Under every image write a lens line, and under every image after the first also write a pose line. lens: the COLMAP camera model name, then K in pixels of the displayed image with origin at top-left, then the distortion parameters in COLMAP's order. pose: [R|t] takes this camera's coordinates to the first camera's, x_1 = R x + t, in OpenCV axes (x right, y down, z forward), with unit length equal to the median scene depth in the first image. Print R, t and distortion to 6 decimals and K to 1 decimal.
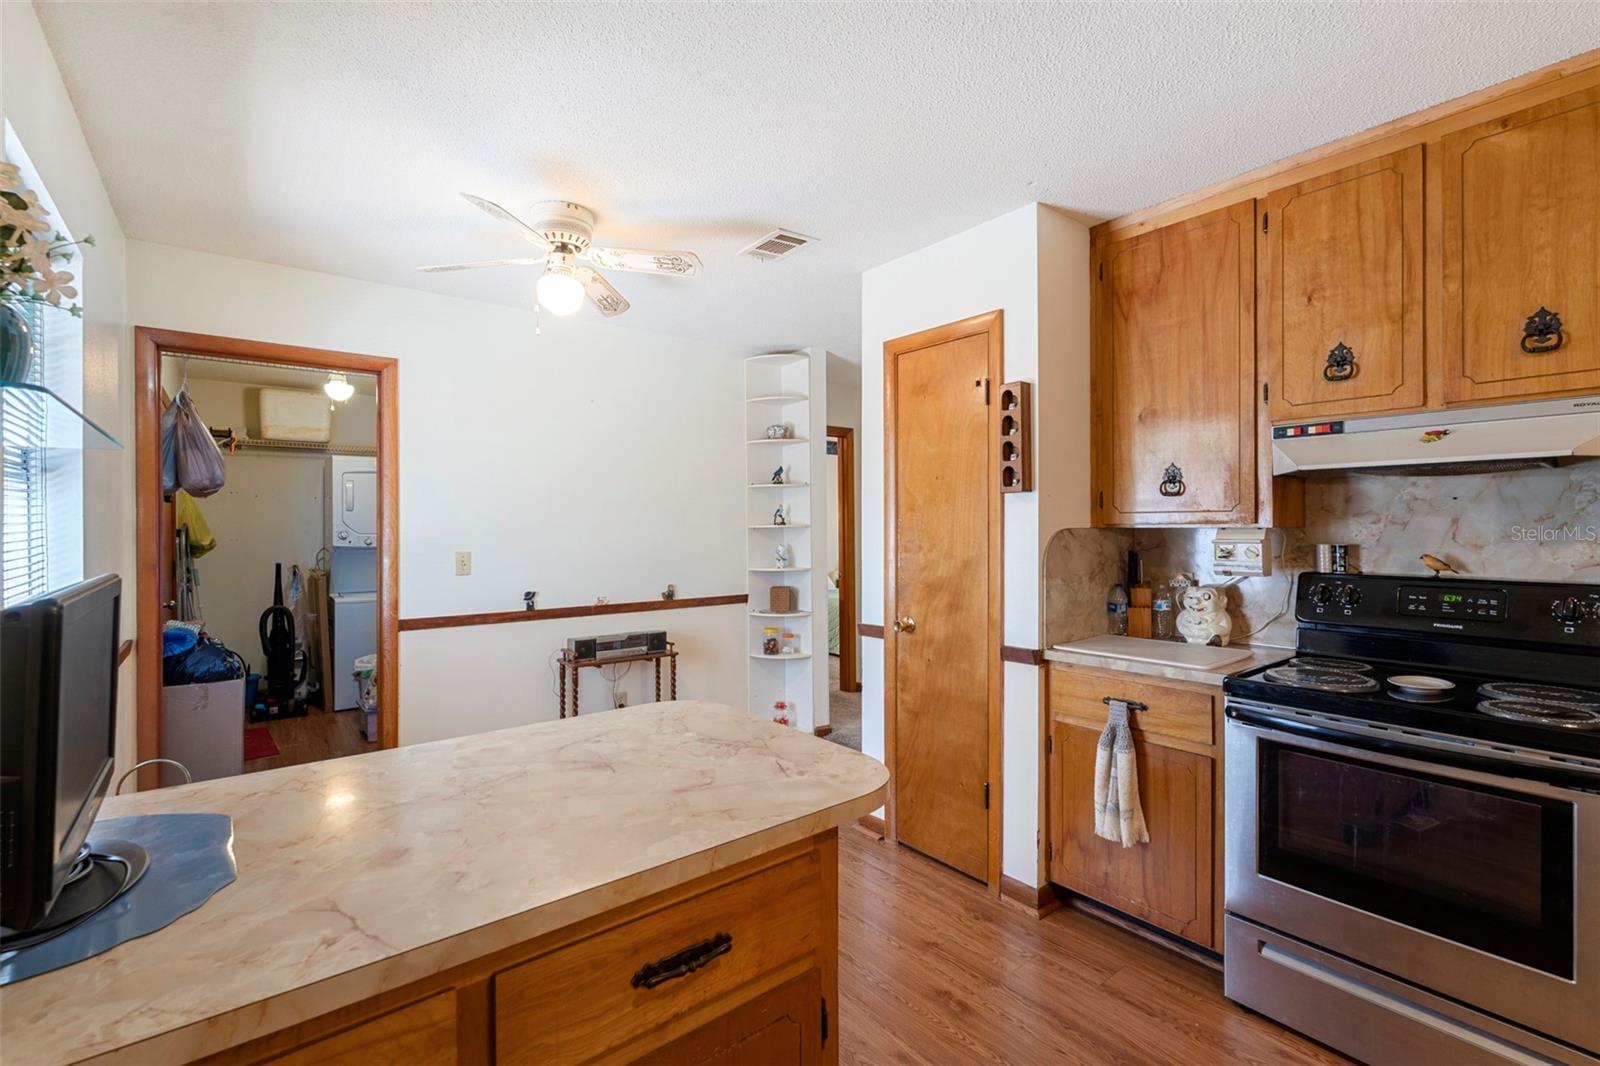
lens RADIAL K [[709.1, 0, 797.3], [0, 709.1, 526.6], [0, 0, 1]] dist [-0.005225, -0.000378]
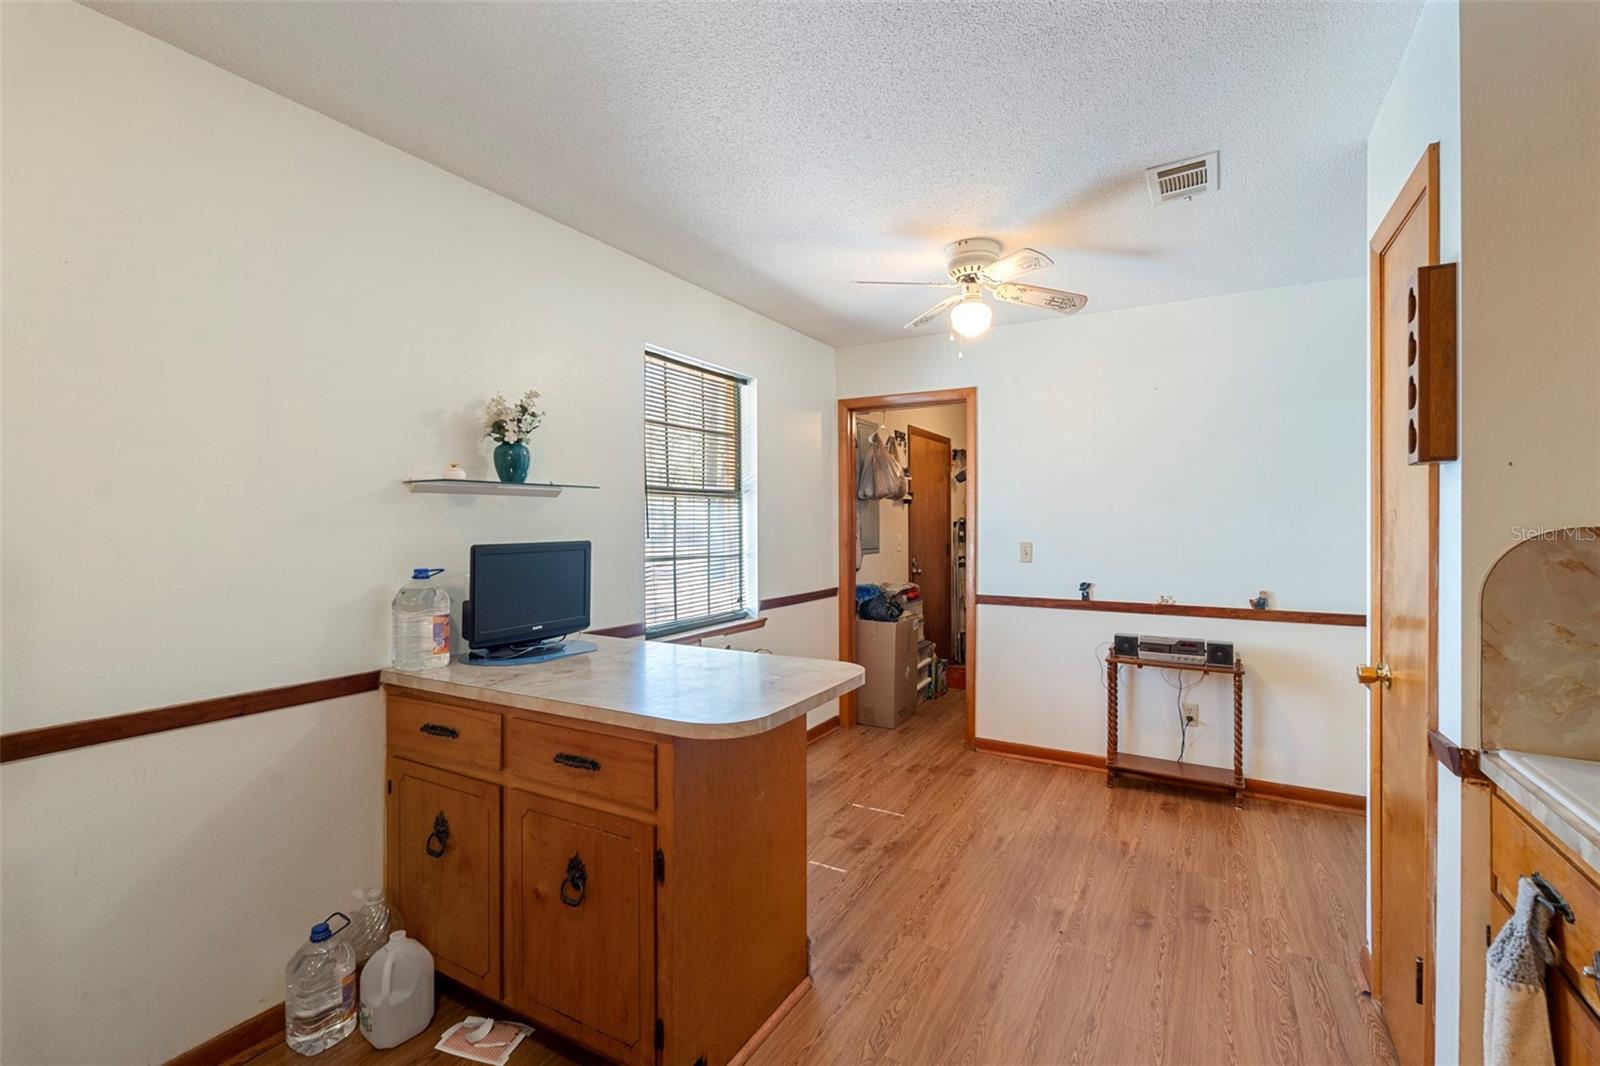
lens RADIAL K [[709.1, 0, 795.7], [0, 709.1, 523.5], [0, 0, 1]] dist [-0.005225, -0.000378]
pose [[0.365728, 0.007244, -0.930694, 0.730162], [0.000023, 0.999970, 0.007793, -0.006131], [0.930722, -0.002871, 0.365717, 0.360272]]
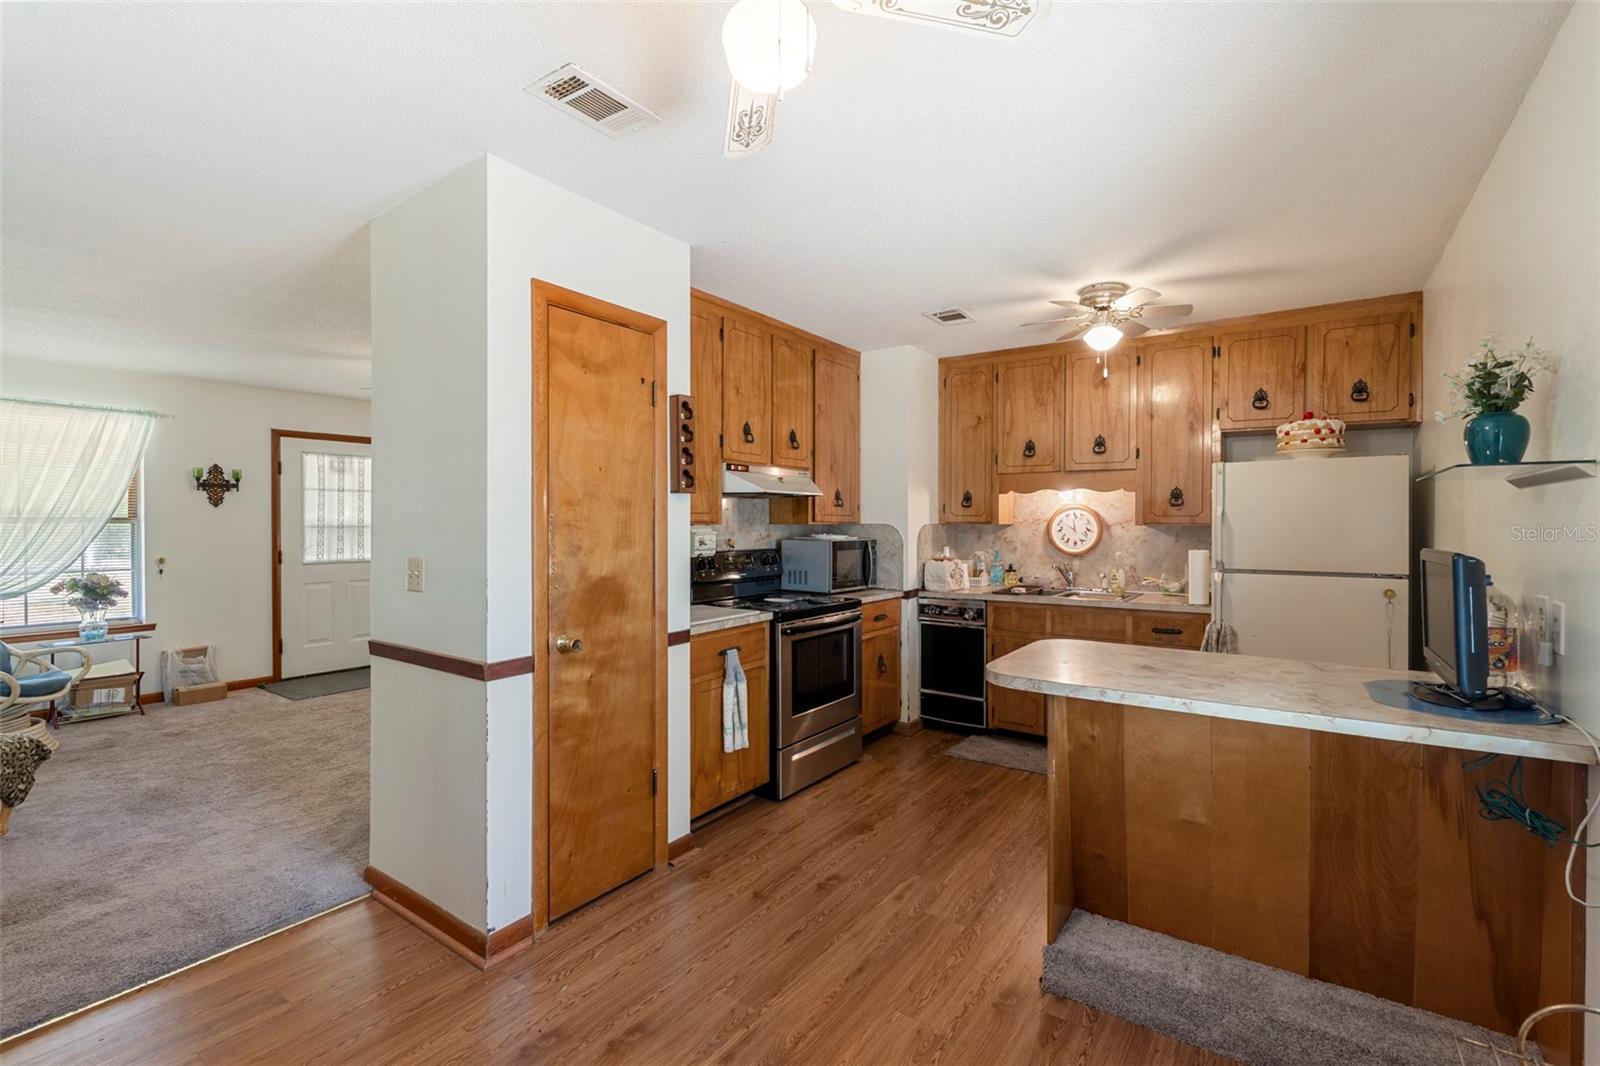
lens RADIAL K [[709.1, 0, 805.3], [0, 709.1, 530.4], [0, 0, 1]] dist [-0.005225, -0.000378]
pose [[-0.292954, -0.006396, 0.956105, -0.930529], [0.001532, 0.999973, 0.007159, 0.003969], [-0.956125, 0.003562, -0.292937, 1.290659]]
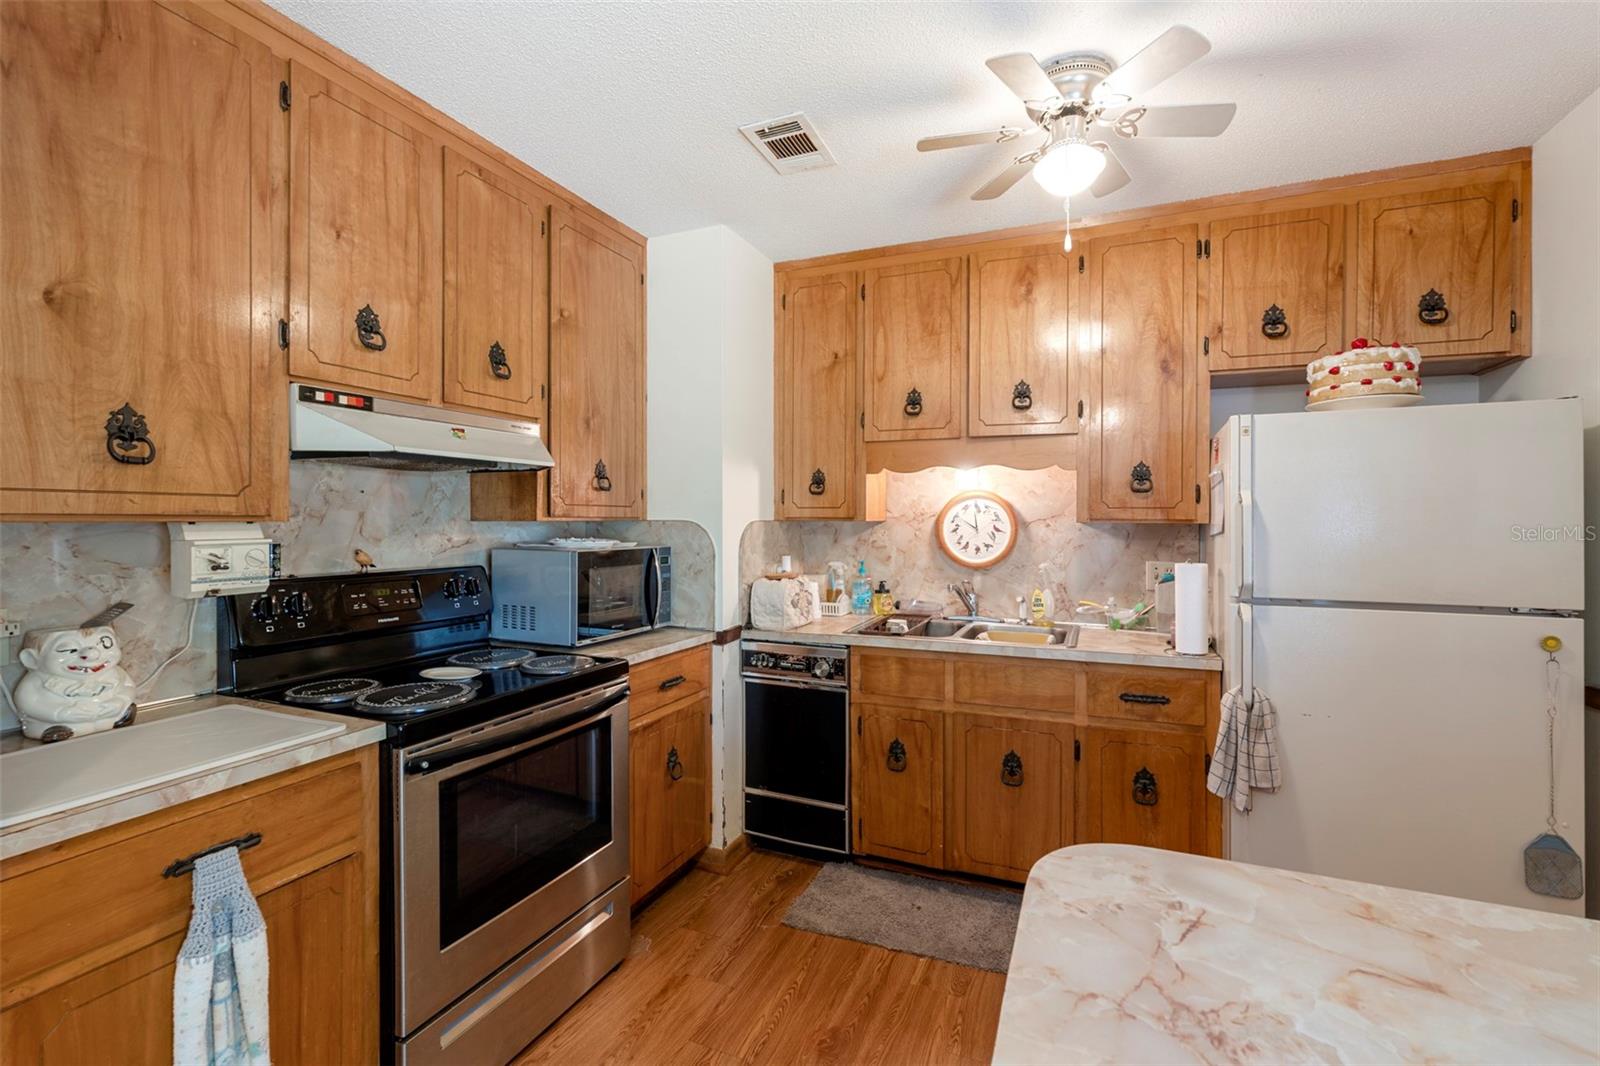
lens RADIAL K [[709.1, 0, 798.7], [0, 709.1, 521.8], [0, 0, 1]] dist [-0.005225, -0.000378]
pose [[-0.478689, 0.000804, 0.877984, -0.215389], [0.001895, 0.999998, 0.000118, 0.002754], [-0.877983, 0.001720, -0.478689, 0.886803]]
